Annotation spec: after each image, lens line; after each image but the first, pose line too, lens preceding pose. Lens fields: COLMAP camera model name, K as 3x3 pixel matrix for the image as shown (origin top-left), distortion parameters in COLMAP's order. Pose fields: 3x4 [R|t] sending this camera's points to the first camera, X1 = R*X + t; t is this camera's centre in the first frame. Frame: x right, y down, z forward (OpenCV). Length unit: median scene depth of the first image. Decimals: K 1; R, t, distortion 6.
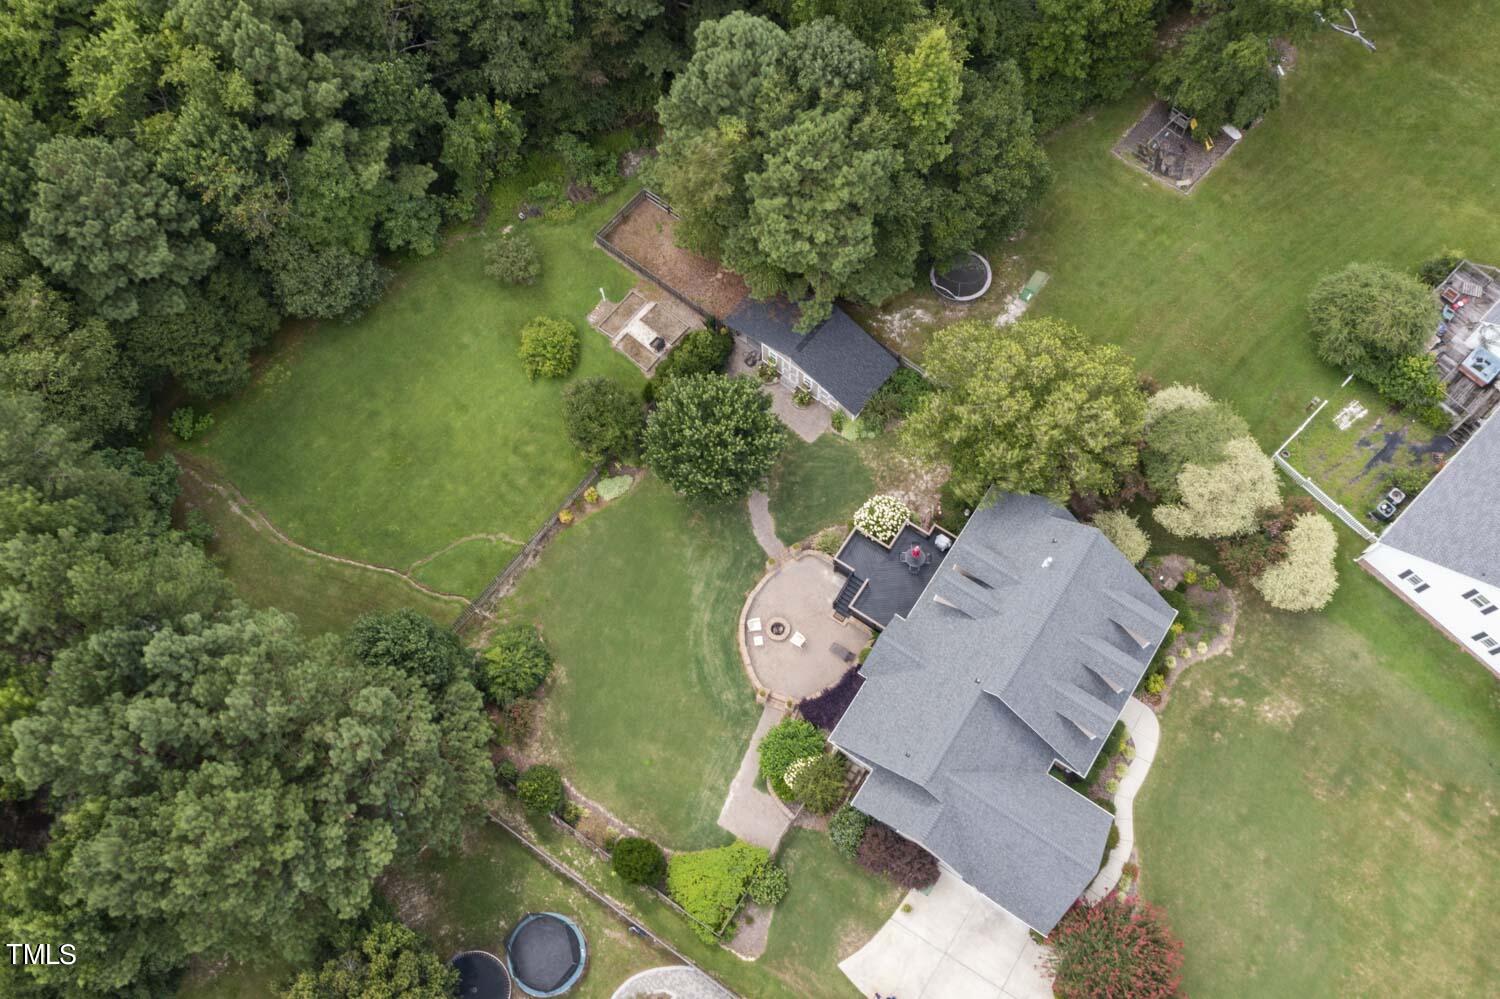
lens RADIAL K [[1183.0, 0, 750.0], [0, 1183.0, 499.5], [0, 0, 1]] dist [-0.015180, -0.009430]
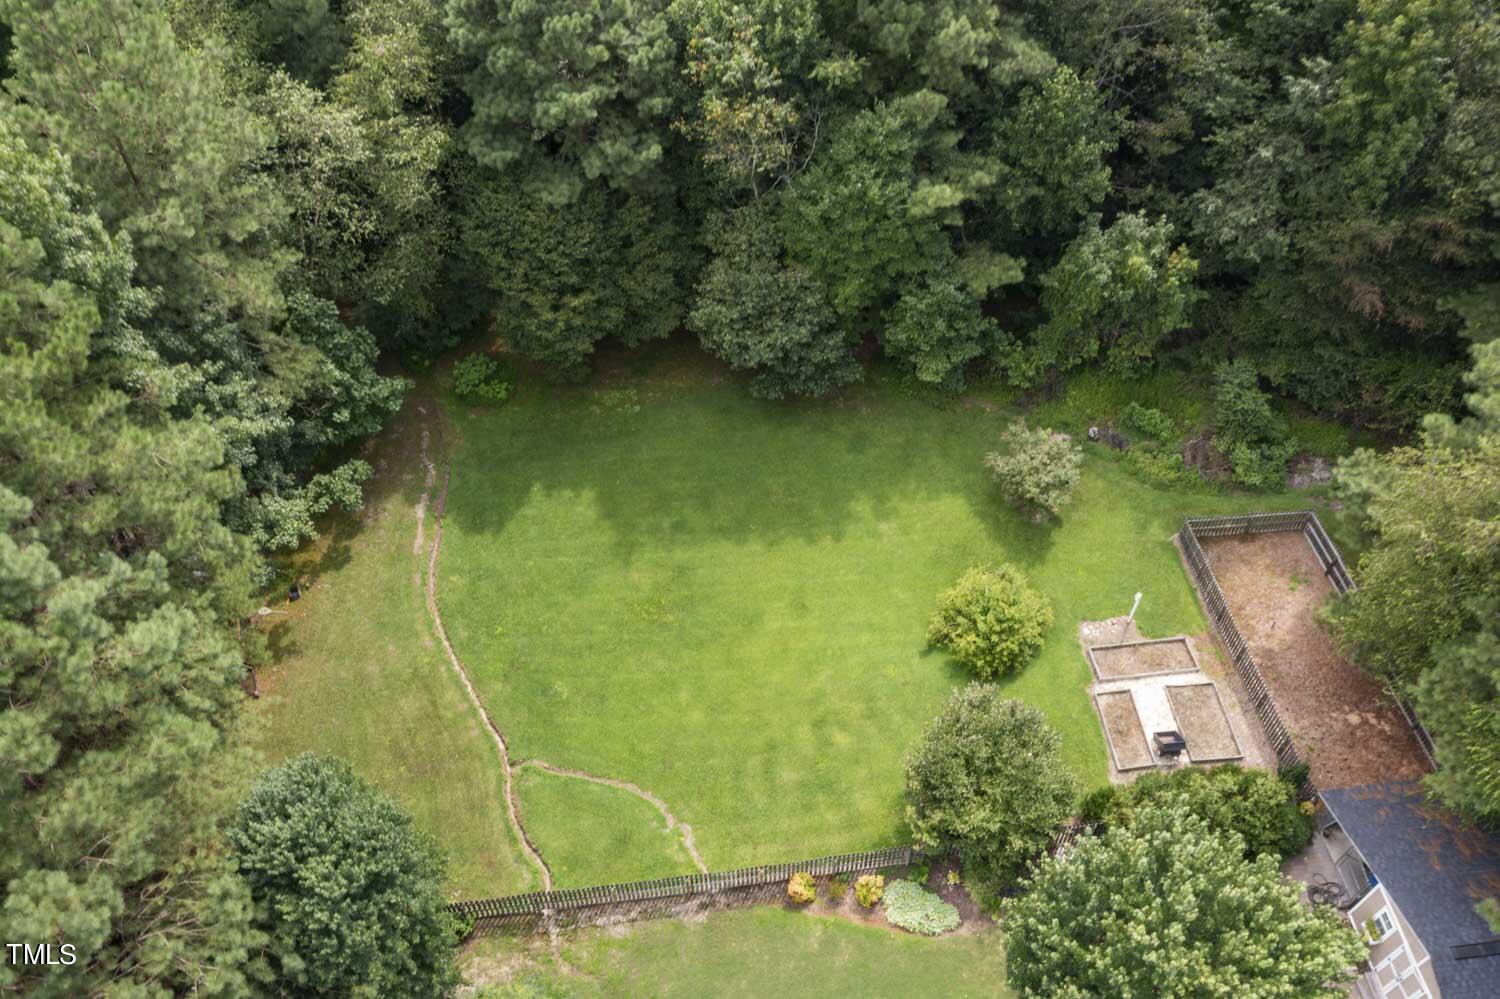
lens RADIAL K [[1183.0, 0, 750.0], [0, 1183.0, 499.5], [0, 0, 1]] dist [-0.015180, -0.009430]
pose [[0.715033, 0.549921, -0.431642, -0.047649], [-0.657171, 0.739324, -0.146718, -0.018219], [0.238440, 0.388571, 0.890033, 0.490340]]
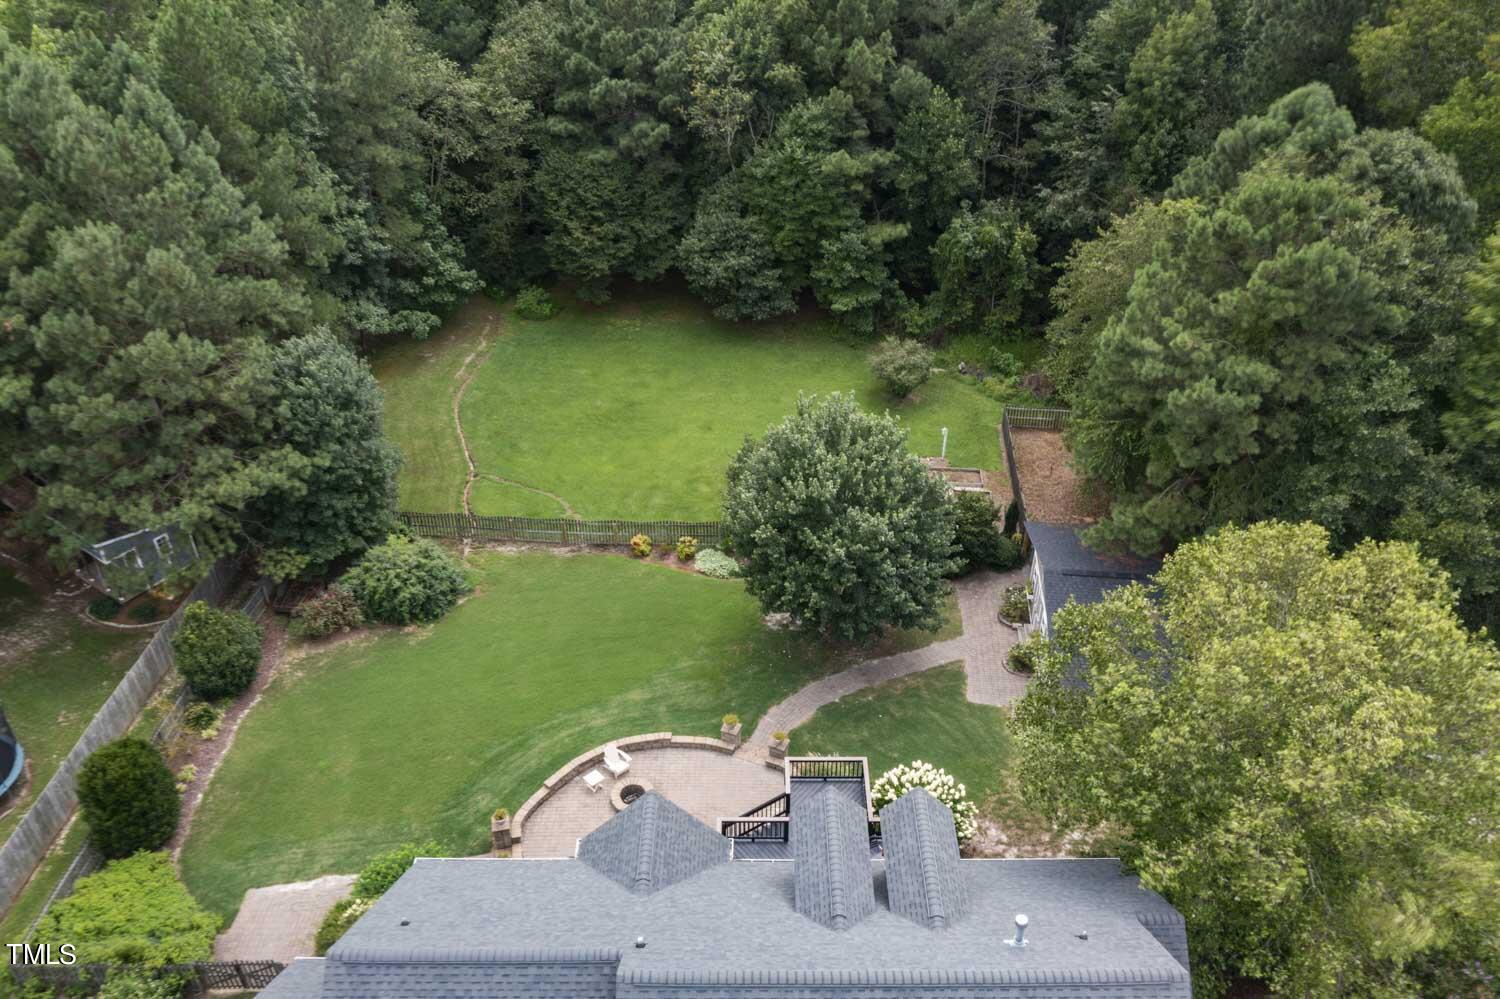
lens RADIAL K [[1183.0, 0, 750.0], [0, 1183.0, 499.5], [0, 0, 1]] dist [-0.015180, -0.009430]
pose [[0.557306, 0.493997, -0.667366, 0.316586], [-0.781516, 0.583555, -0.220673, 0.099471], [0.280433, 0.644539, 0.711285, 0.507377]]
